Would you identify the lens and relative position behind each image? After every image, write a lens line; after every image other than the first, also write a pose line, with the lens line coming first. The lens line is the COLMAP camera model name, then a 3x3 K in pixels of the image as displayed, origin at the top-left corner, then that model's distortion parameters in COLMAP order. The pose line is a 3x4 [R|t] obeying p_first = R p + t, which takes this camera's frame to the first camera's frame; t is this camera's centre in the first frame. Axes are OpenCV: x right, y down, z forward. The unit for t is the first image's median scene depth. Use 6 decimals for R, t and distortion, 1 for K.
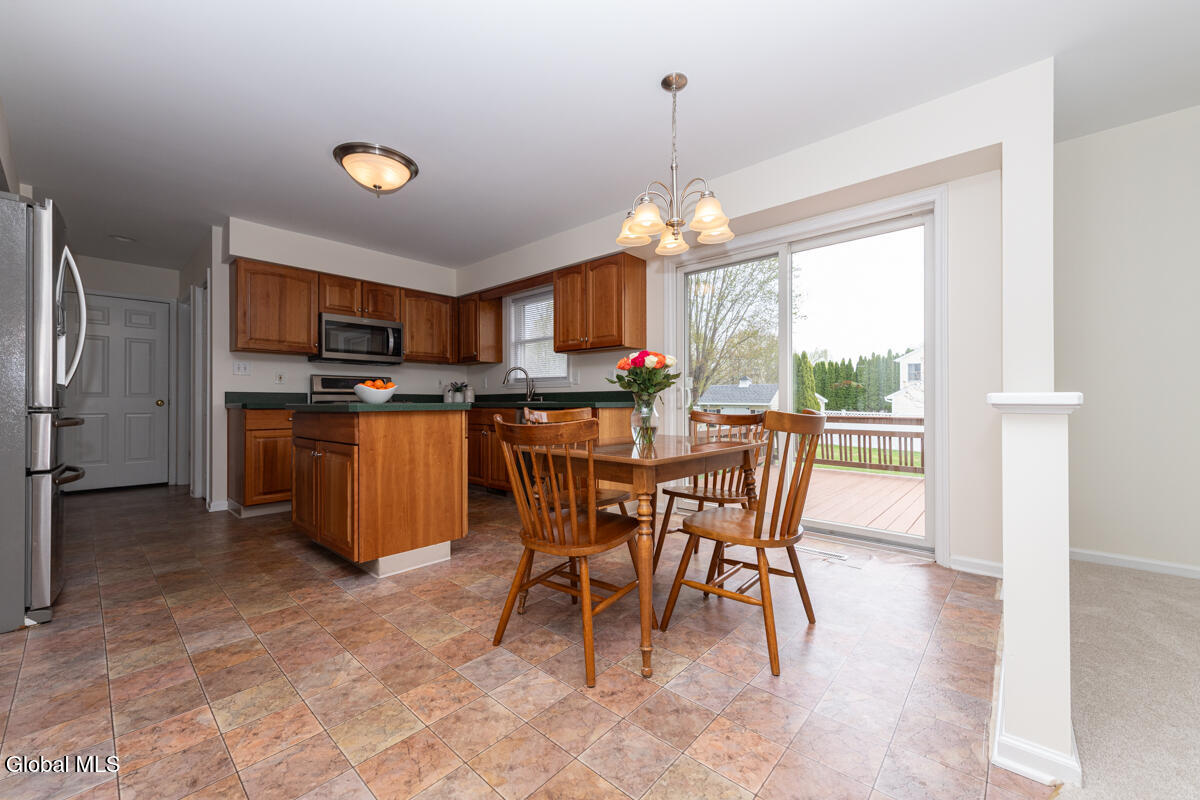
lens RADIAL K [[469.3, 0, 601.1], [0, 469.3, 376.1], [0, 0, 1]] dist [-0.000059, -0.000289]
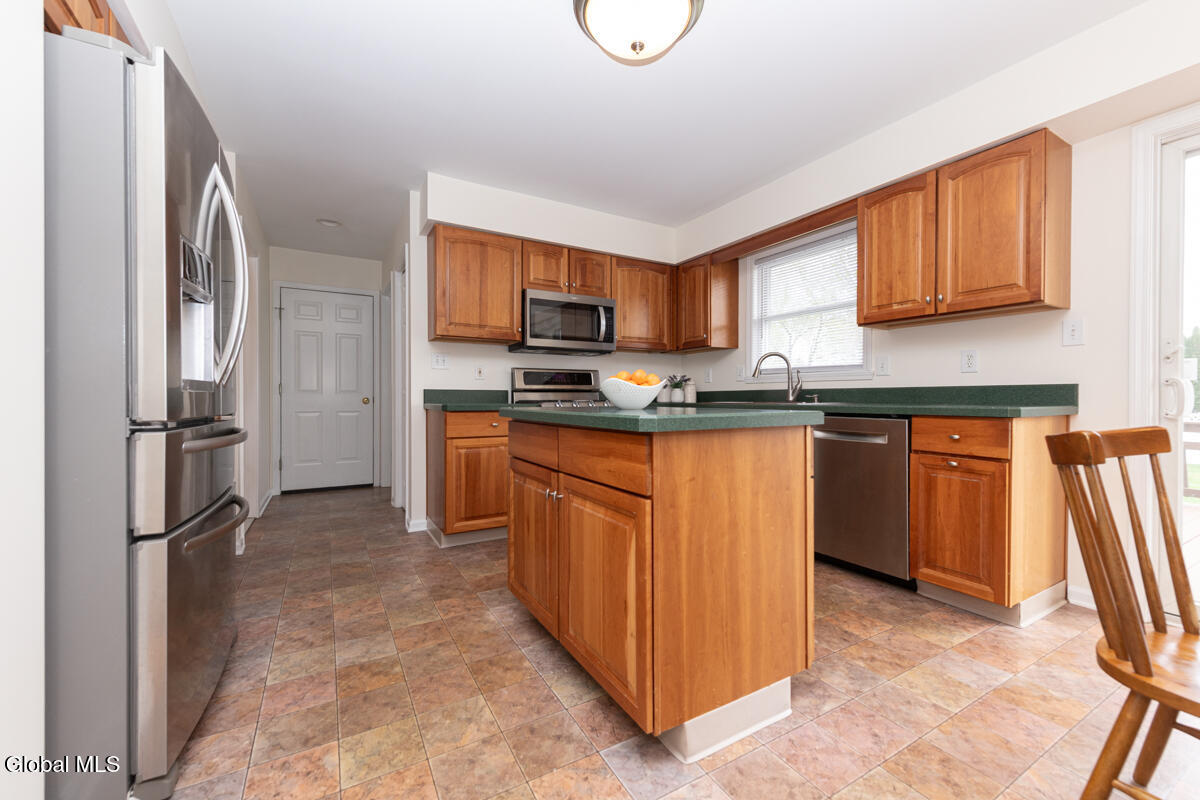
lens RADIAL K [[473.7, 0, 609.5], [0, 473.7, 360.2], [0, 0, 1]] dist [0.008232, 0.000095]
pose [[0.955576, -0.020183, -0.294053, -0.242289], [0.013751, 0.999619, -0.023926, 0.006971], [0.294424, 0.018820, 0.955490, 0.297174]]
